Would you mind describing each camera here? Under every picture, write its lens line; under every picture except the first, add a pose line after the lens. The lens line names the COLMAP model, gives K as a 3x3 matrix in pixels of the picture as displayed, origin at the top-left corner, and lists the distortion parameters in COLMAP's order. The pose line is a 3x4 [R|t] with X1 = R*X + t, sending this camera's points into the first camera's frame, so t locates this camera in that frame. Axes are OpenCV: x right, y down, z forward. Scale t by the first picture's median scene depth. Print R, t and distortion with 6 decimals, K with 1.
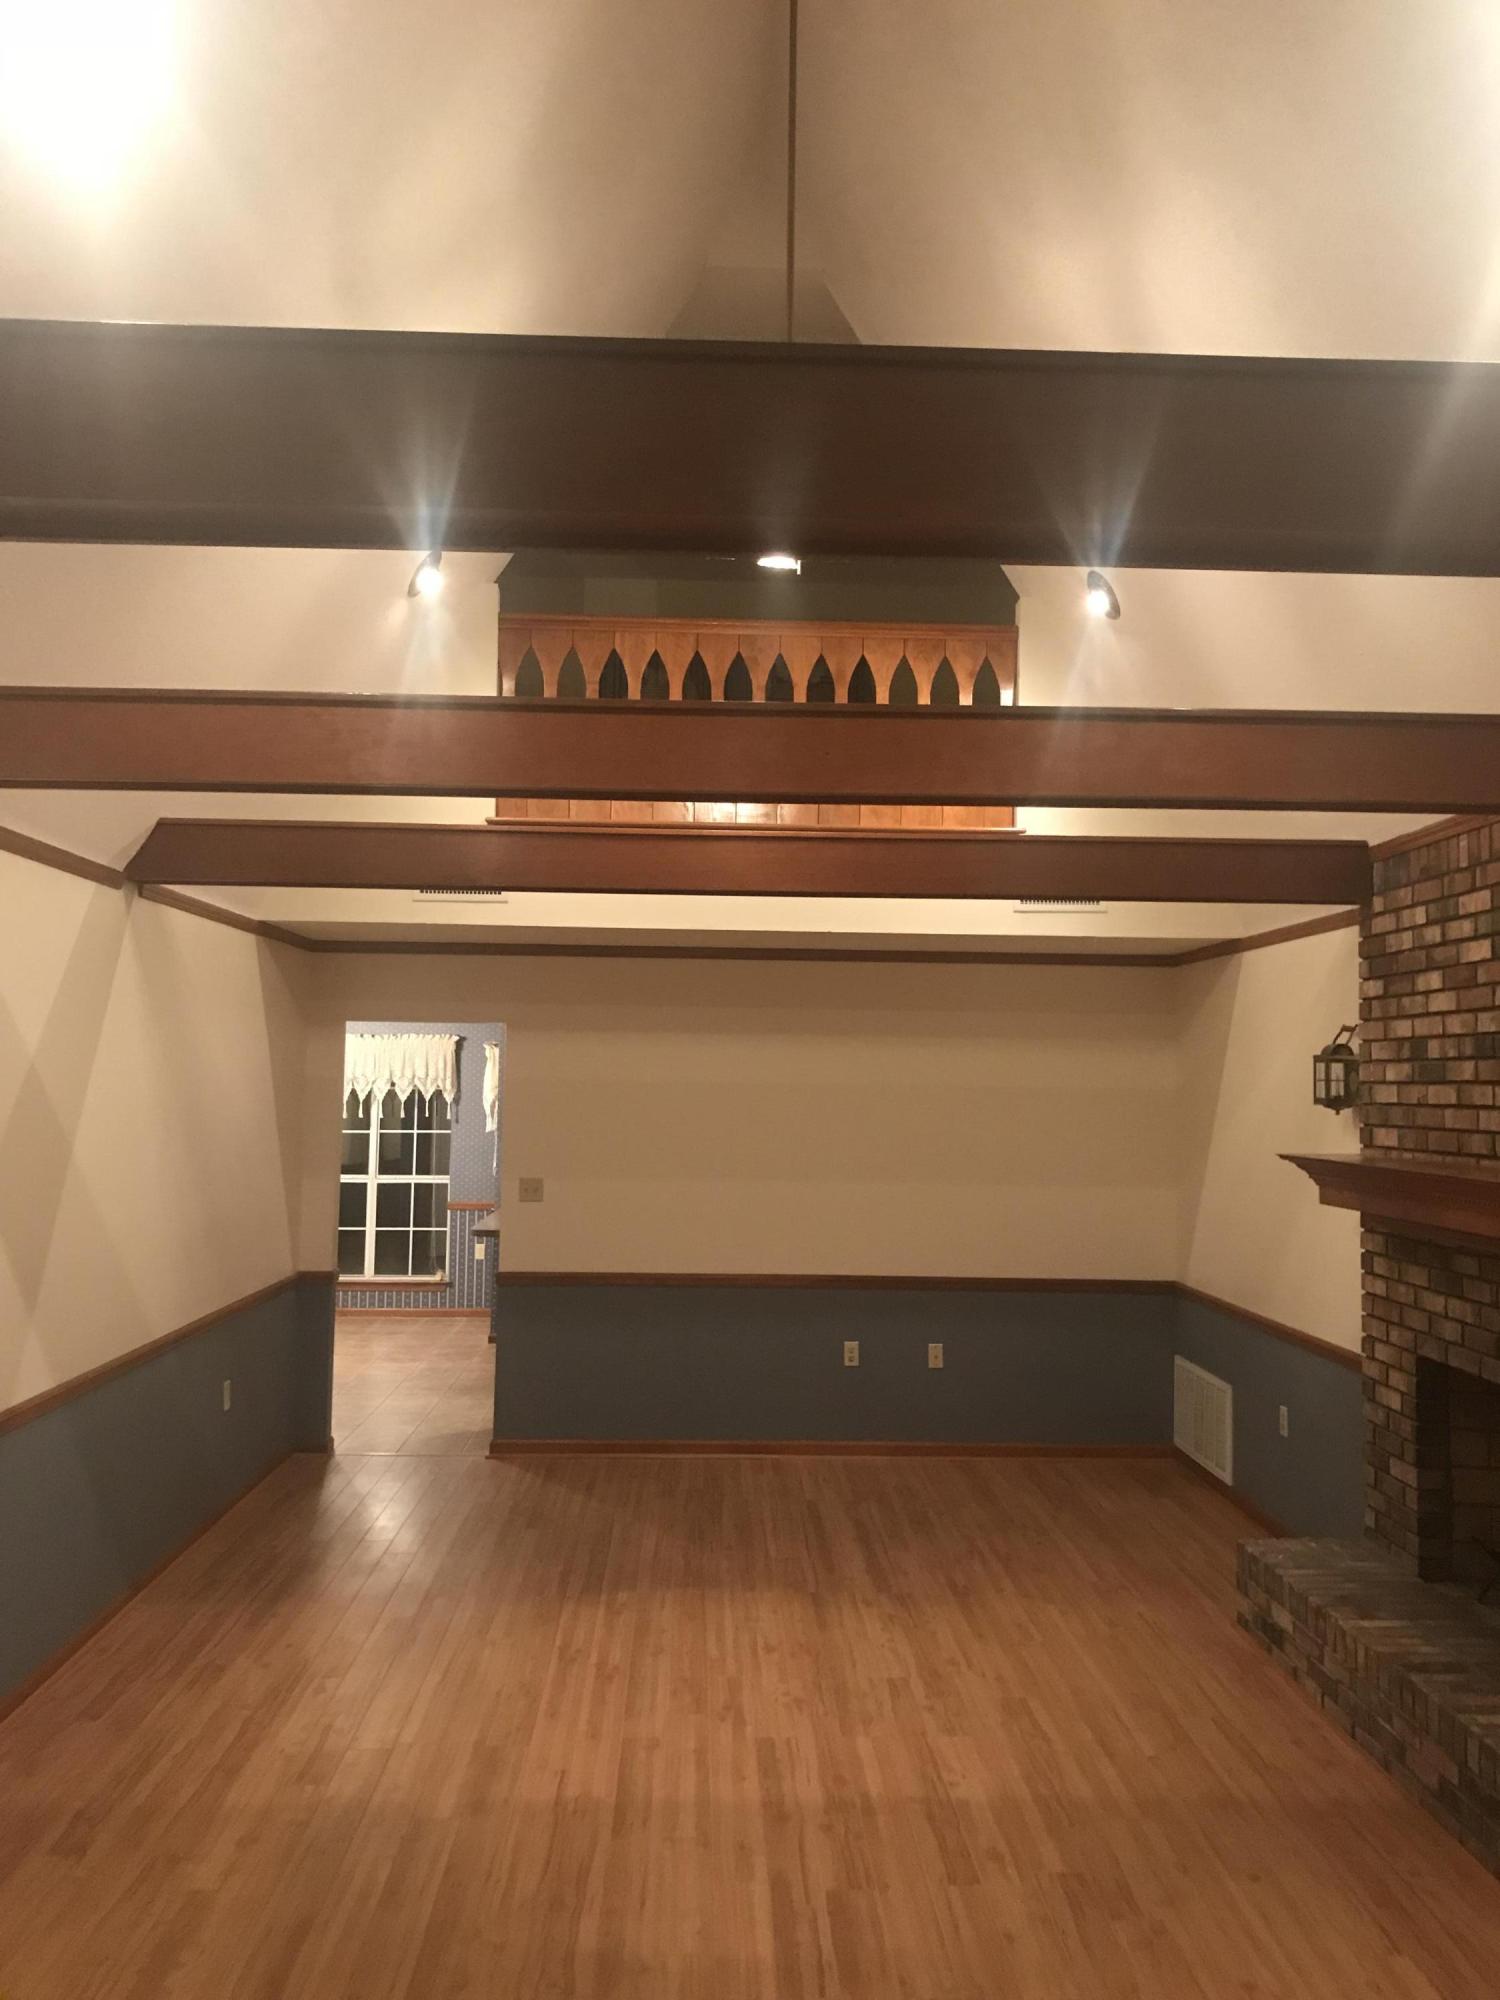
lens RADIAL K [[1640.8, 0, 749.0], [0, 1640.8, 987.3], [0, 0, 1]] dist [0.010090, -0.003355]
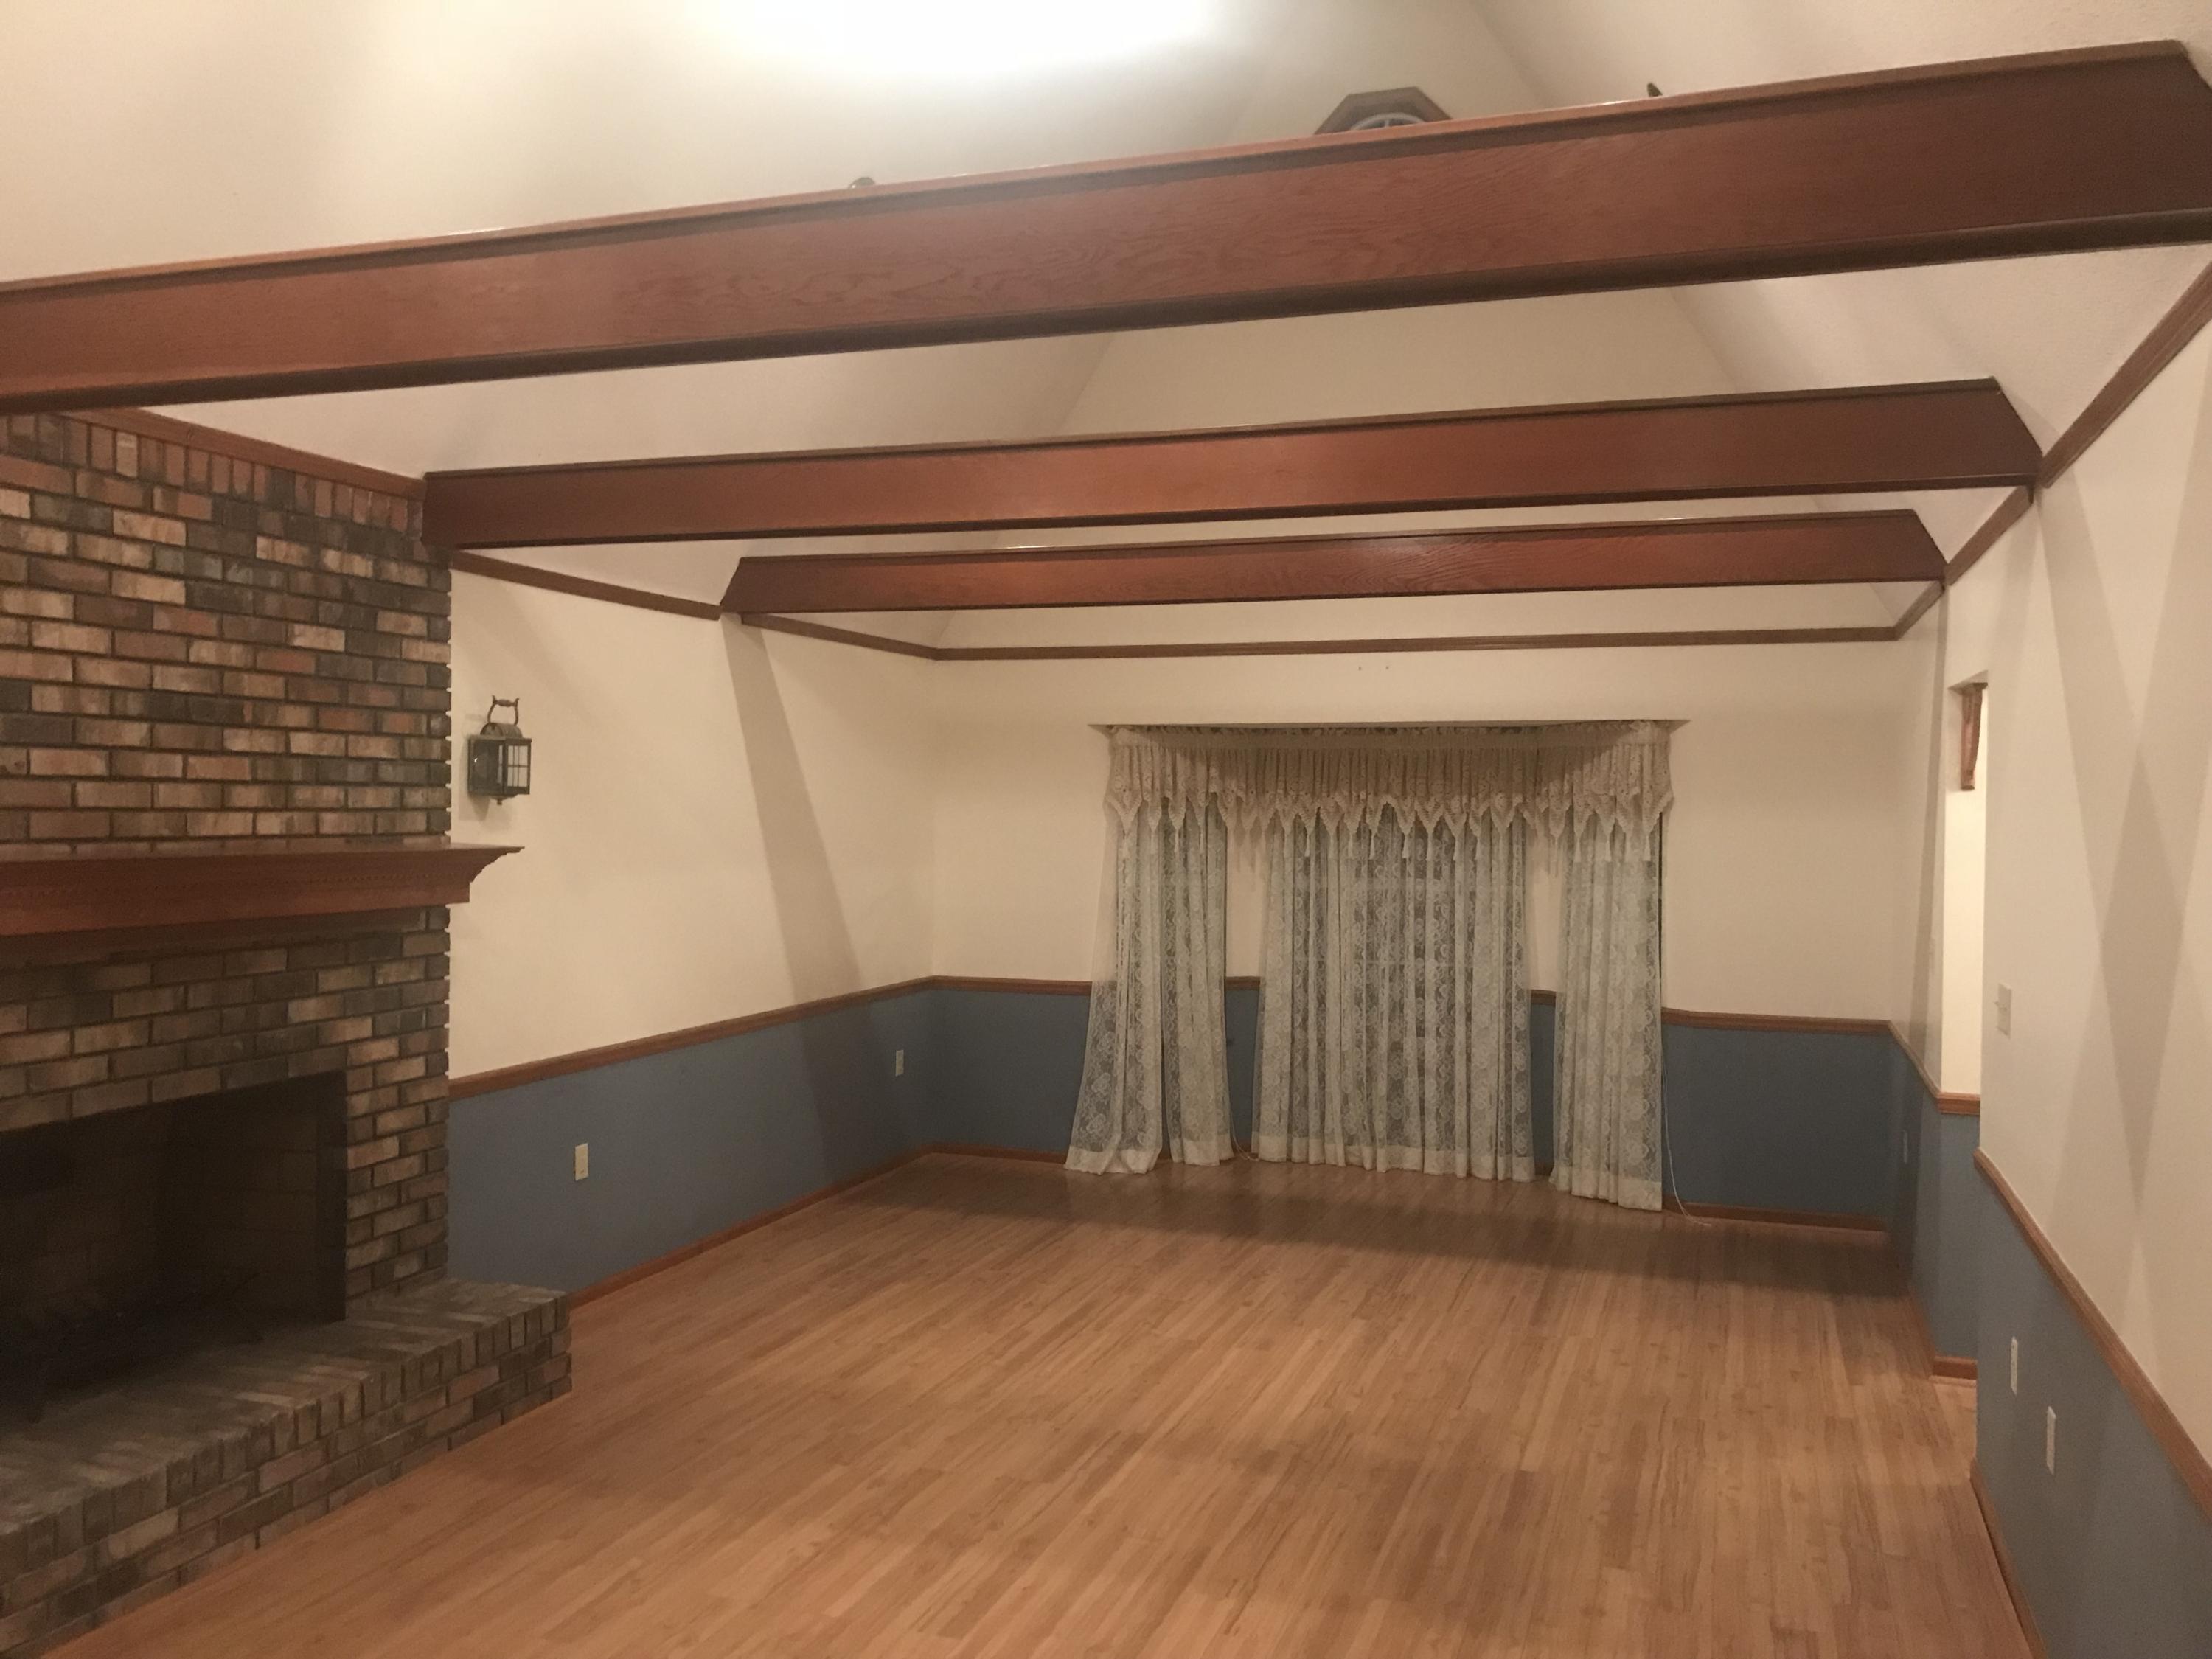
lens RADIAL K [[1814.7, 0, 1087.4], [0, 1814.7, 828.5], [0, 0, 1]] dist [0.010090, -0.003355]
pose [[-0.929680, -0.028456, 0.367267, -0.353516], [-0.045654, 0.998226, -0.038222, 0.120135], [-0.365528, -0.052302, -0.929330, 1.815422]]
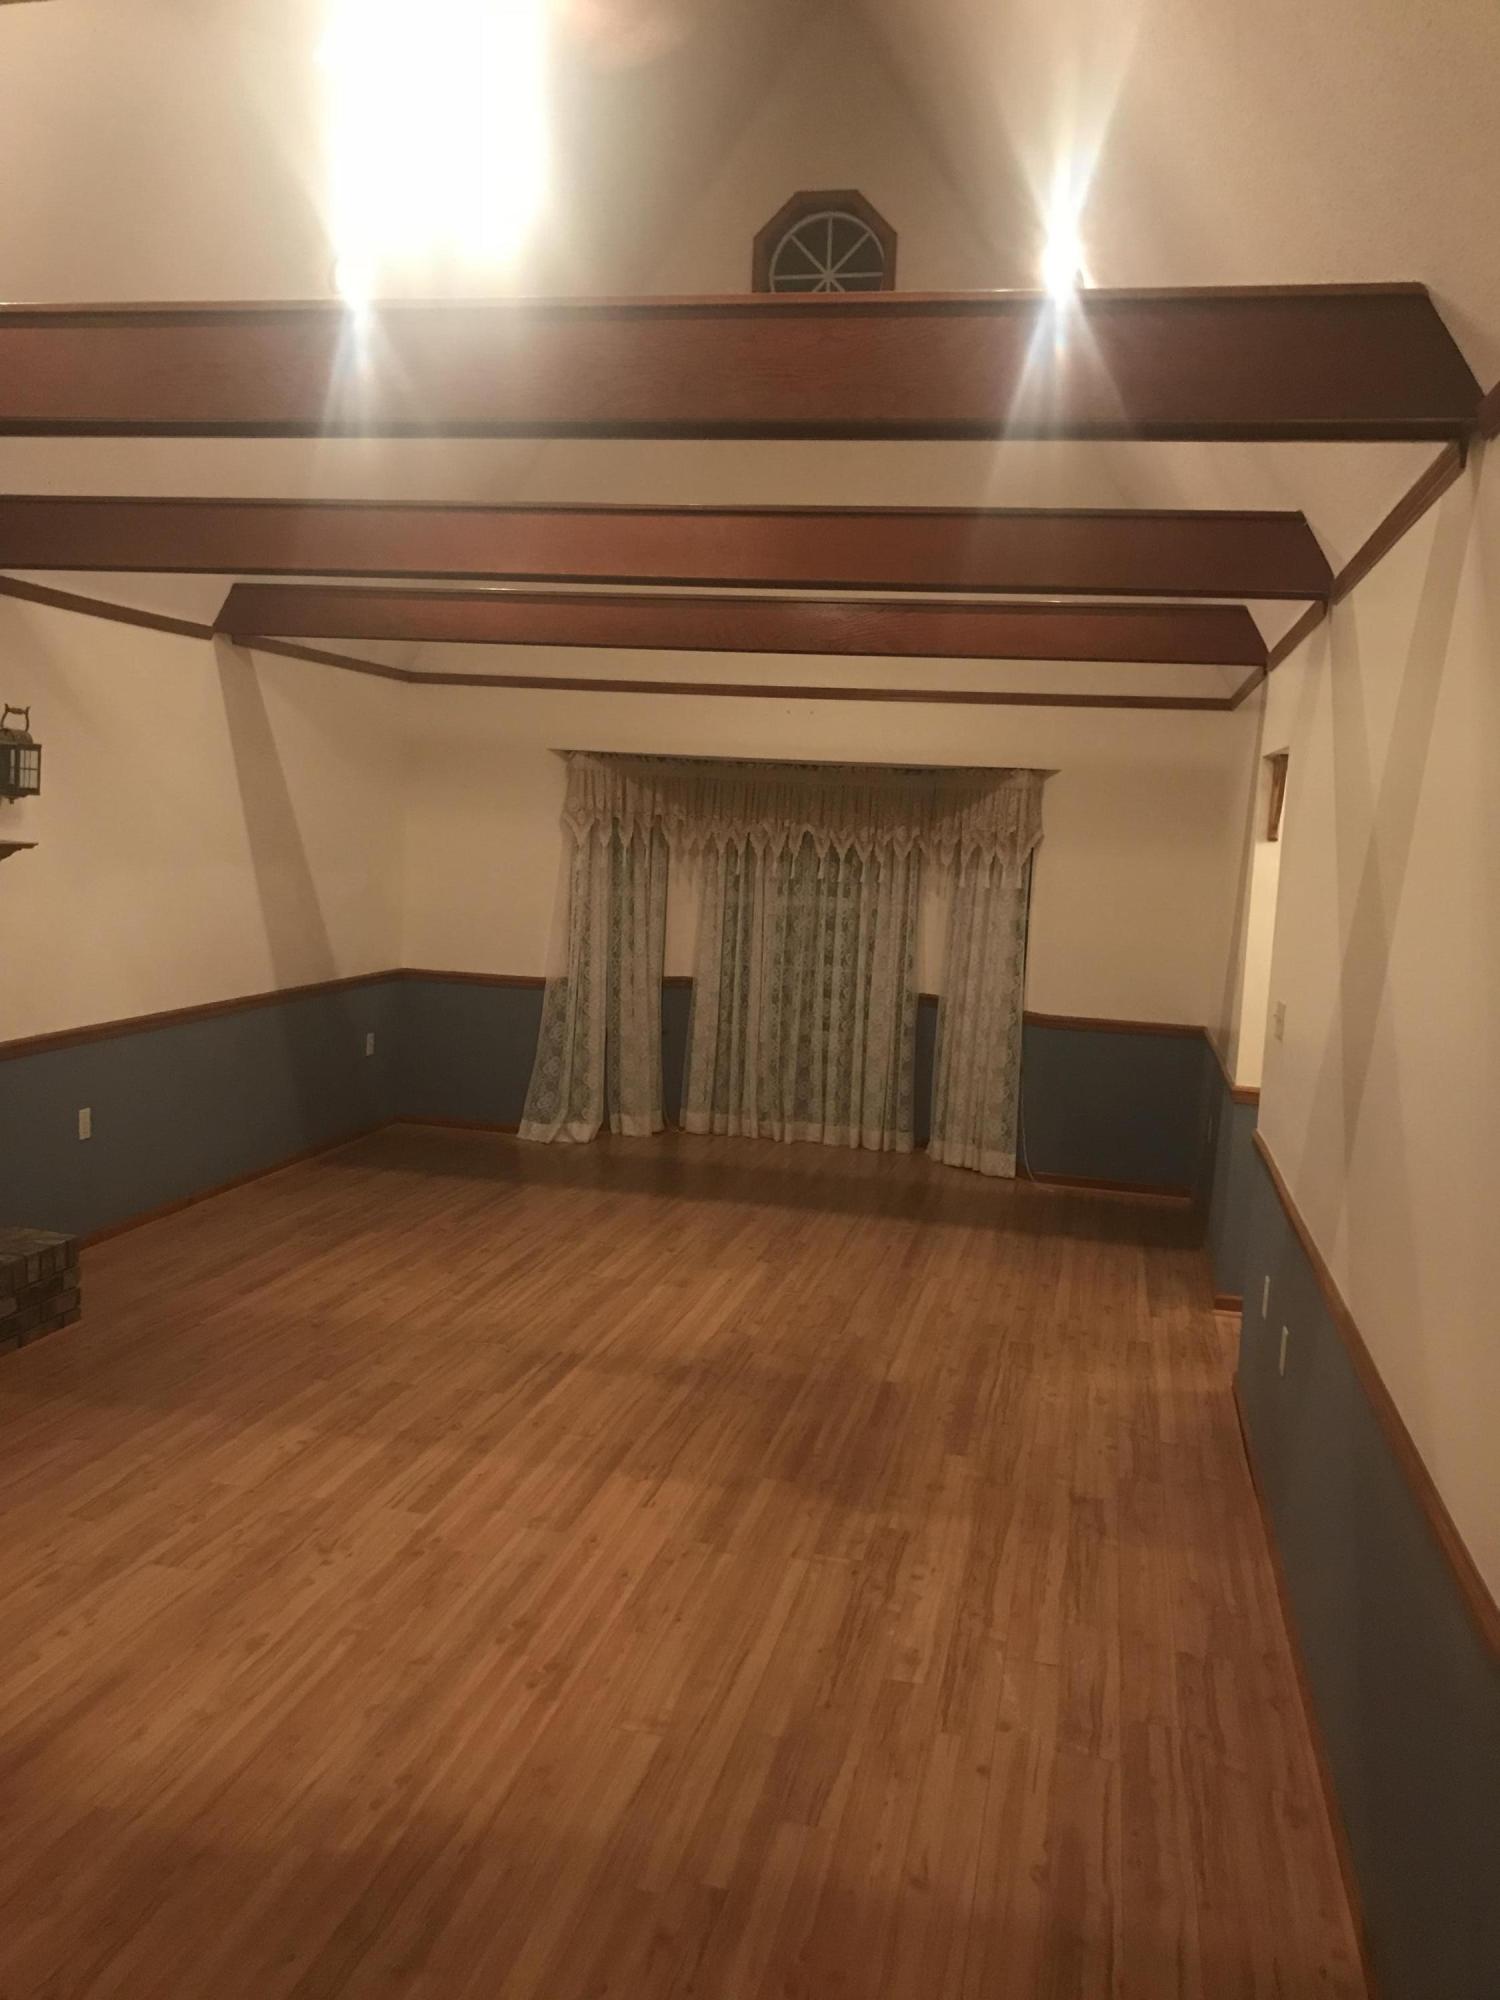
lens RADIAL K [[1640.8, 0, 749.0], [0, 1640.8, 987.3], [0, 0, 1]] dist [0.010090, -0.003355]
pose [[-0.966760, -0.087521, 0.240241, -0.373605], [-0.079046, 0.995868, 0.044708, 0.113517], [-0.243161, 0.024232, -0.969683, 1.883773]]
